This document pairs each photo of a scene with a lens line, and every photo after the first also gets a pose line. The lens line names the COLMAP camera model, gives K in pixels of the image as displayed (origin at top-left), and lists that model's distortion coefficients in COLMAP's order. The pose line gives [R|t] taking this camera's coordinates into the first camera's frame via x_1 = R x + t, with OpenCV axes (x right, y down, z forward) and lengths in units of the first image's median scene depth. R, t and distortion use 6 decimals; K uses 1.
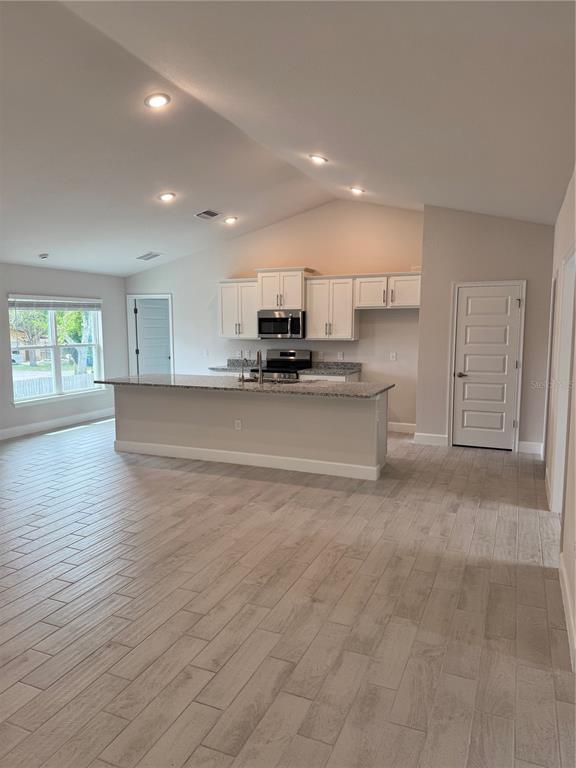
lens RADIAL K [[537.9, 0, 290.7], [0, 537.9, 387.6], [0, 0, 1]] dist [0.008991, -0.006210]
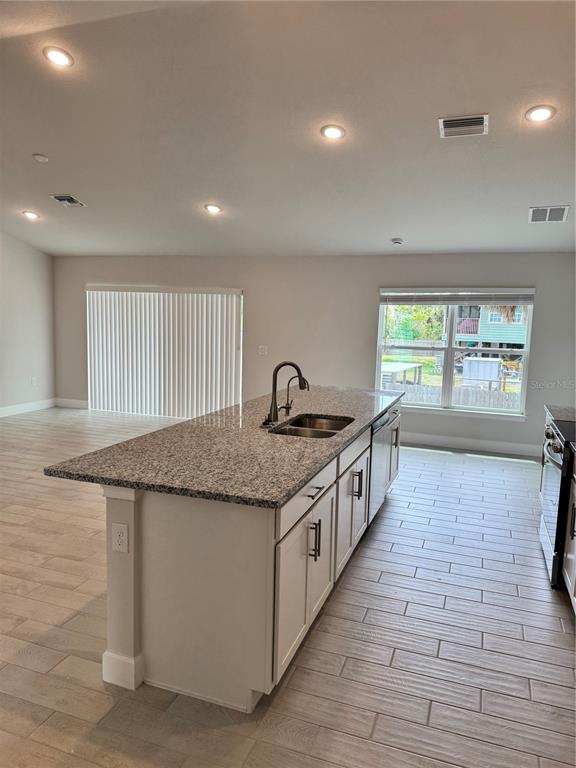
lens RADIAL K [[537.9, 0, 289.5], [0, 537.9, 385.6], [0, 0, 1]] dist [0.008991, -0.006210]
pose [[0.064419, 0.124323, -0.990148, 0.403244], [-0.139052, 0.983648, 0.114460, -0.090362], [0.988188, 0.130309, 0.080653, 0.773875]]
